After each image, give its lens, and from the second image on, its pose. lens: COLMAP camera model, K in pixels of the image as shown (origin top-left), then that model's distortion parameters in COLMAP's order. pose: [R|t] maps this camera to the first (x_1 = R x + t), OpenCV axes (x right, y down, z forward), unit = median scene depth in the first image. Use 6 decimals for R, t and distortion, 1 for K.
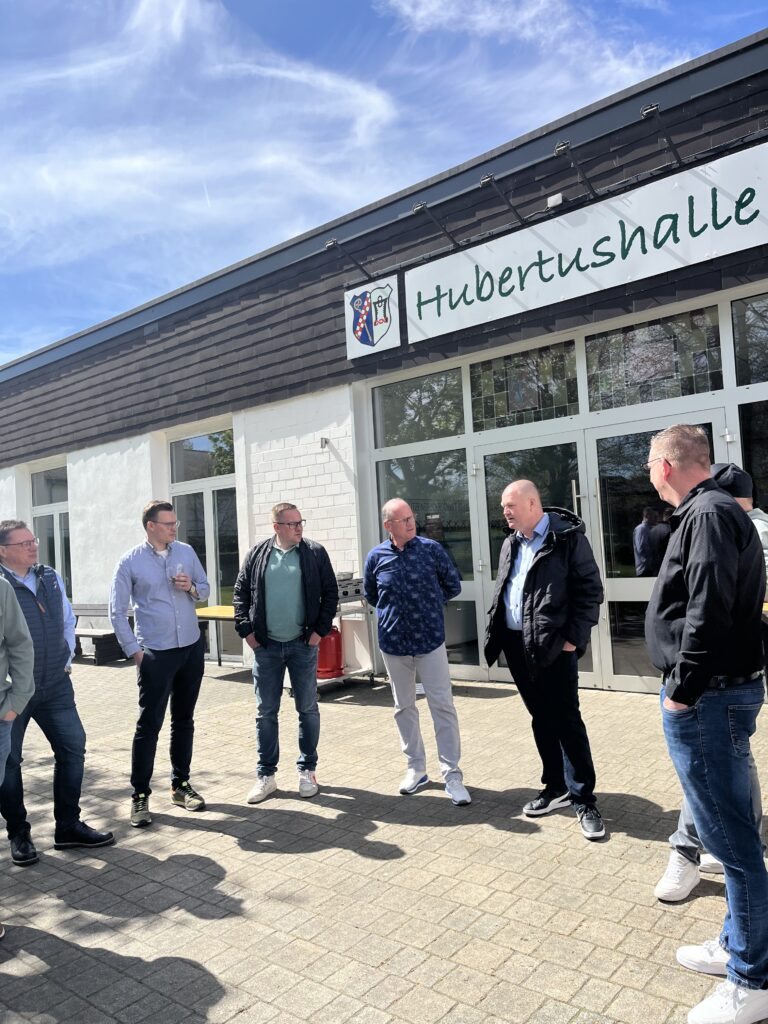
lens RADIAL K [[758.3, 0, 384.0], [0, 758.3, 512.0], [0, 0, 1]] dist [0.052384, -0.009999]
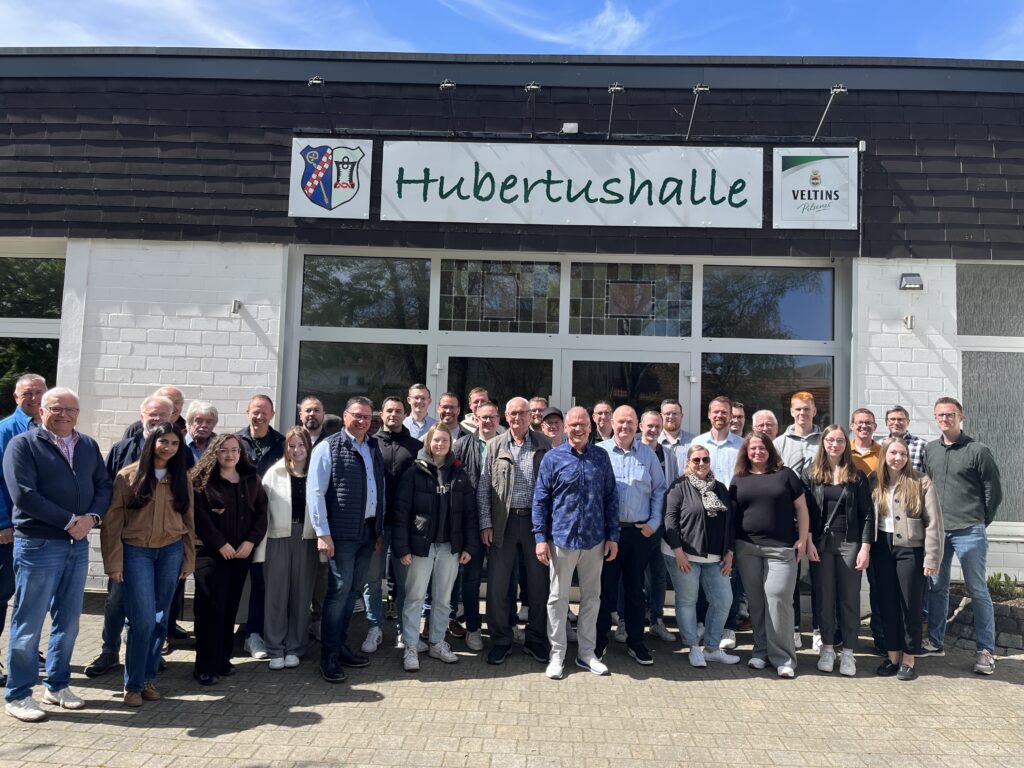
lens RADIAL K [[758.3, 0, 512.0], [0, 758.3, 384.0], [0, 0, 1]] dist [0.052384, -0.009999]
pose [[0.792023, 0.122440, 0.598088, -0.379998], [-0.109403, 0.992289, -0.058262, 0.007192], [-0.600609, -0.019287, 0.799310, 0.192709]]
